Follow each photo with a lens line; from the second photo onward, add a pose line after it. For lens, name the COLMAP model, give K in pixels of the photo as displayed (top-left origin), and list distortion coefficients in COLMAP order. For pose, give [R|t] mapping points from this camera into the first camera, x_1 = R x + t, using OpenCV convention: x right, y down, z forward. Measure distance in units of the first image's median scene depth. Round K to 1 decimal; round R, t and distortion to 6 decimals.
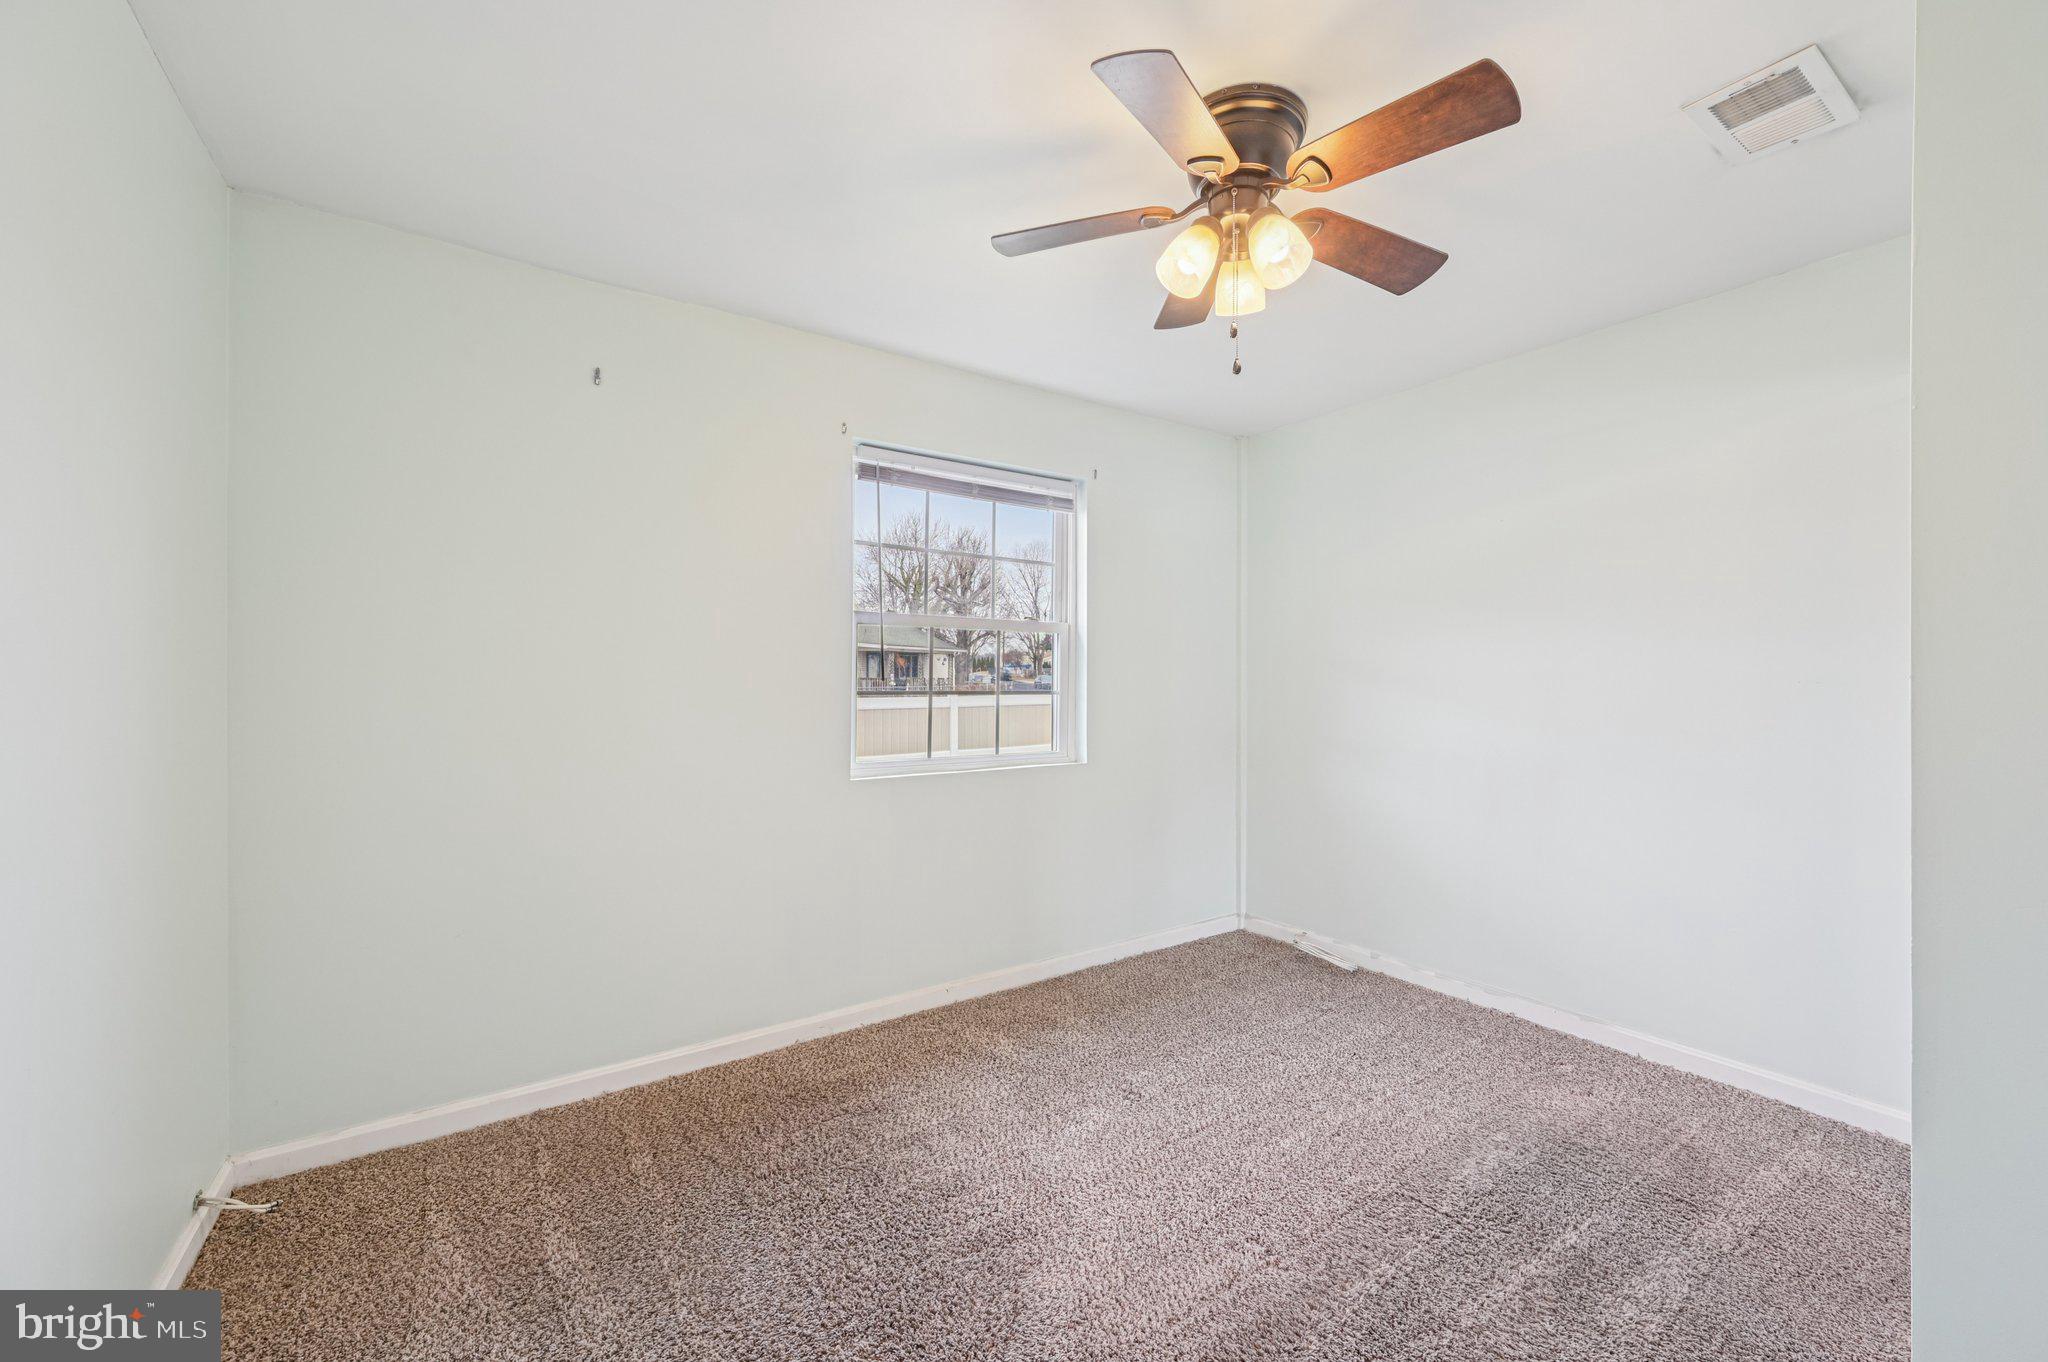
lens RADIAL K [[575.1, 0, 1020.0], [0, 575.1, 674.3], [0, 0, 1]] dist [-0.006604, -0.000018]
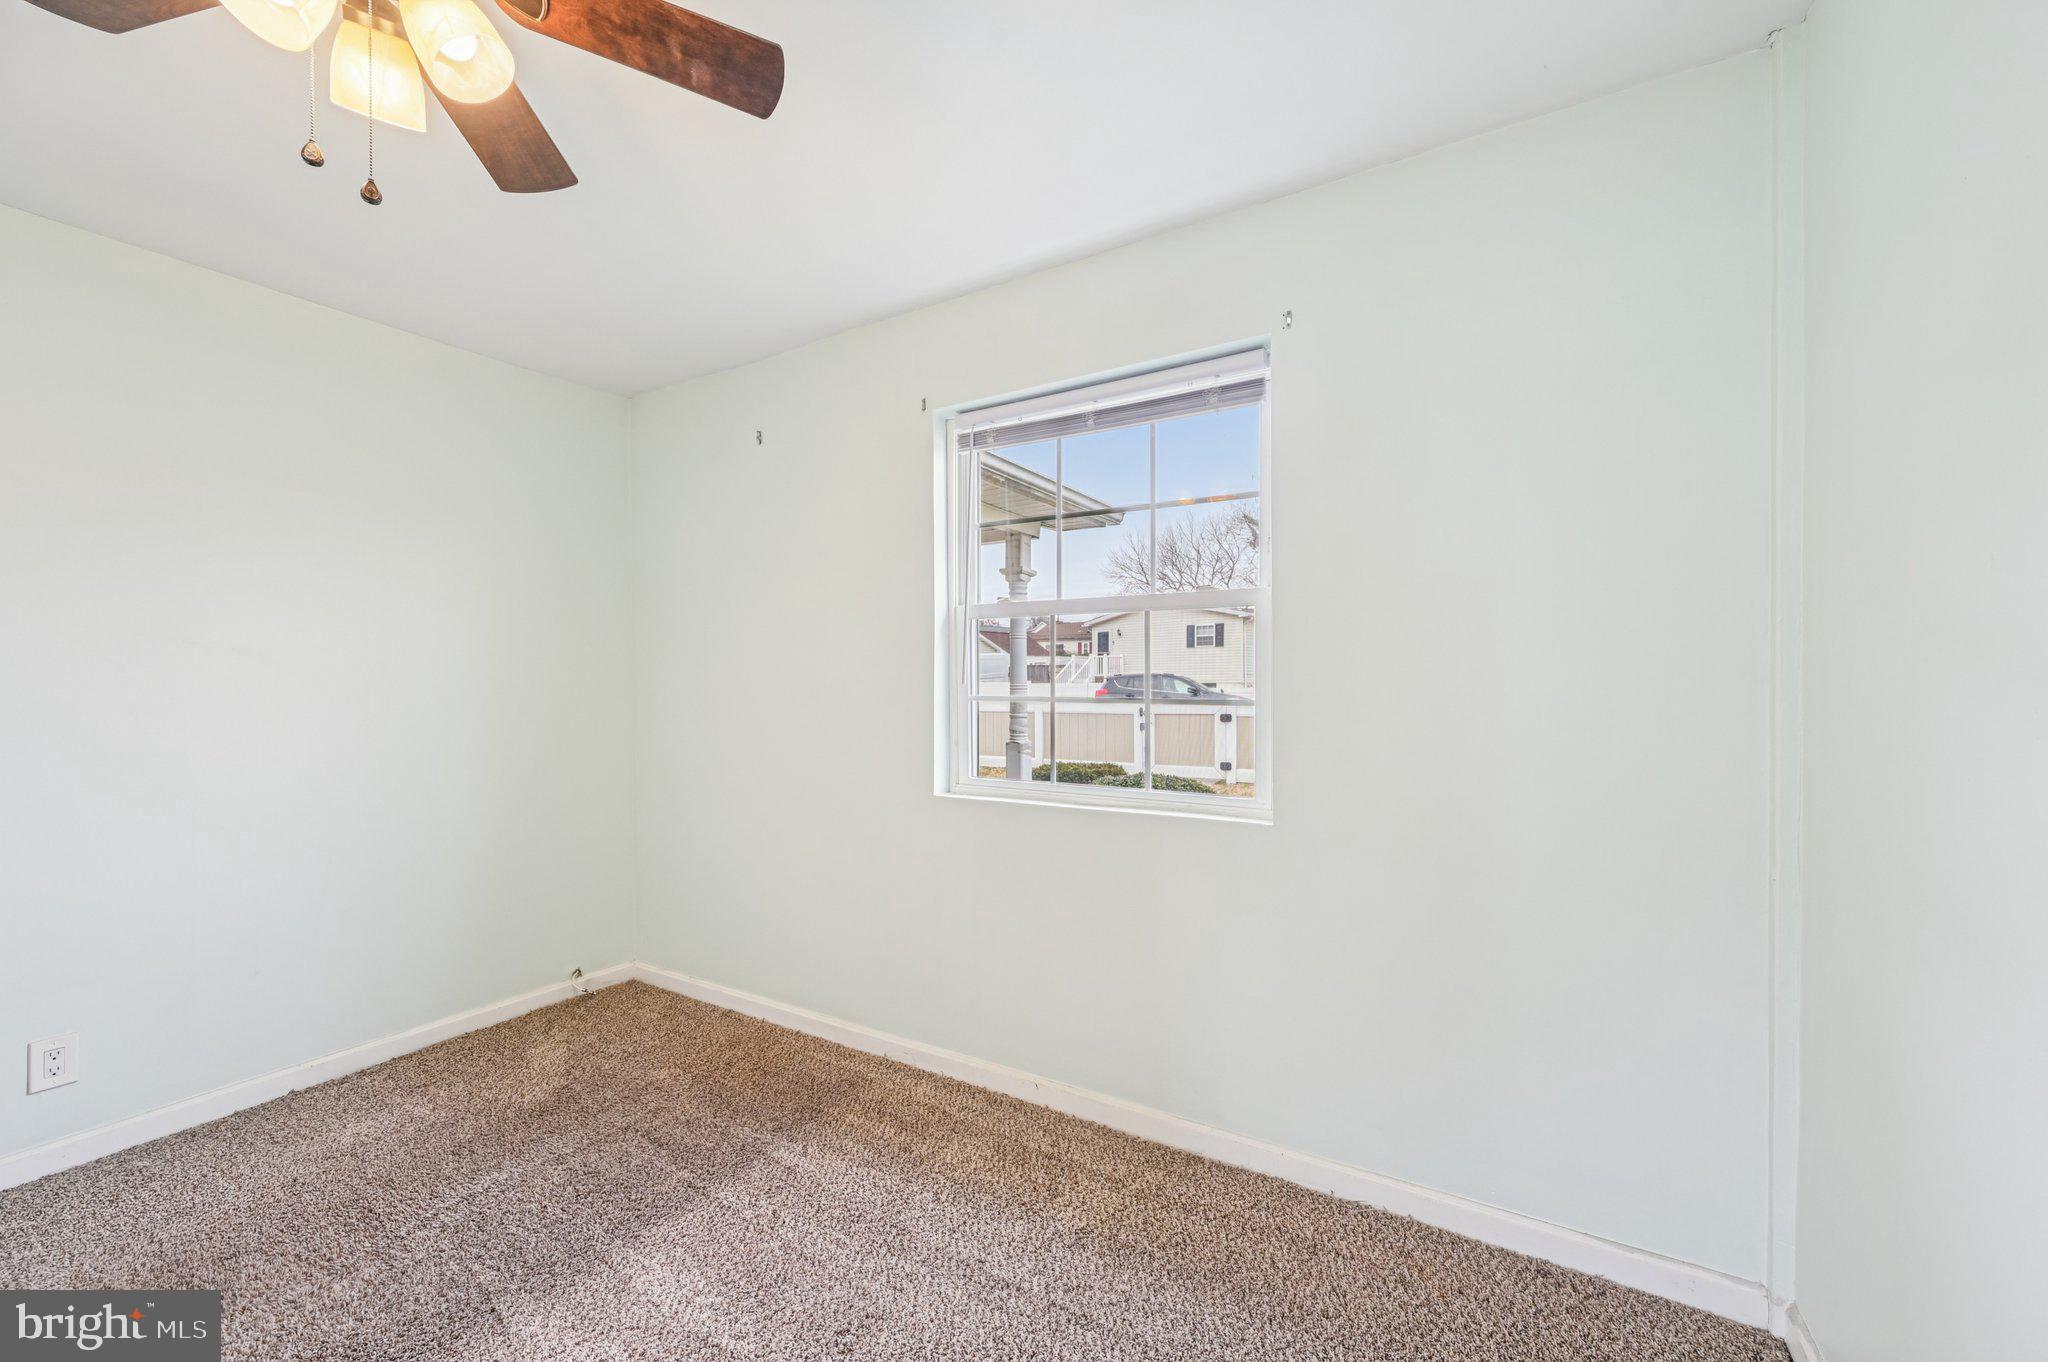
lens RADIAL K [[809.6, 0, 1026.8], [0, 809.6, 689.6], [0, 0, 1]] dist [-0.001618, 0.000429]
pose [[0.536679, 0.002168, -0.843784, 0.786580], [0.006955, 0.999951, 0.006992, 0.010185], [0.843758, -0.009621, 0.536638, 0.410029]]
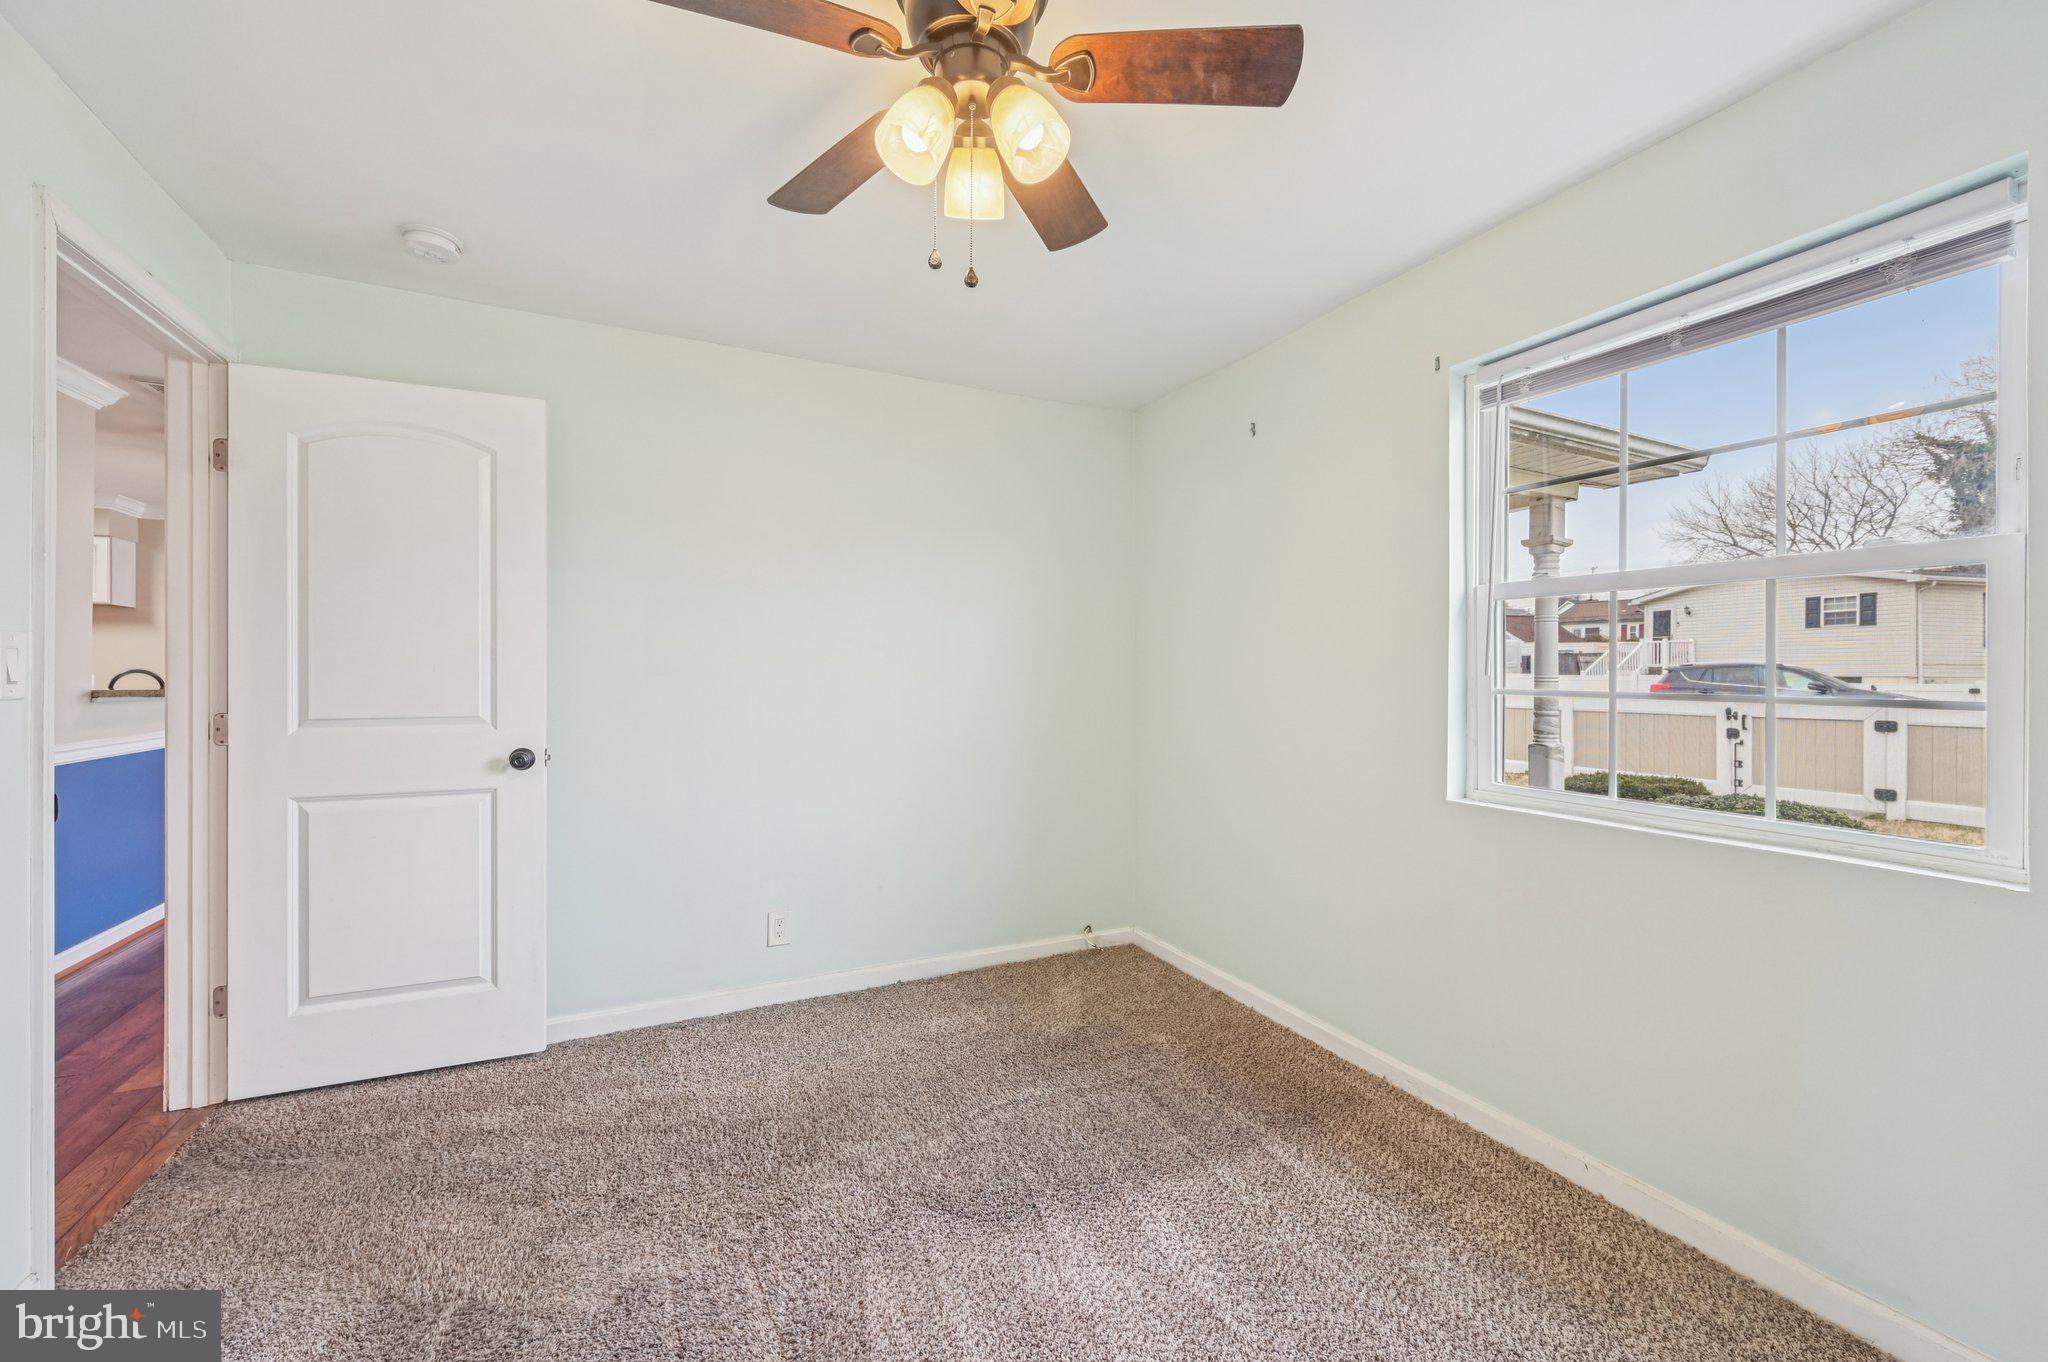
lens RADIAL K [[809.6, 0, 1023.2], [0, 809.6, 674.3], [0, 0, 1]] dist [-0.001618, 0.000429]
pose [[-0.005856, -0.001471, -0.999982, 0.771916], [-0.000701, 0.999999, -0.001467, 0.010264], [0.999983, 0.000693, -0.005857, 0.384236]]
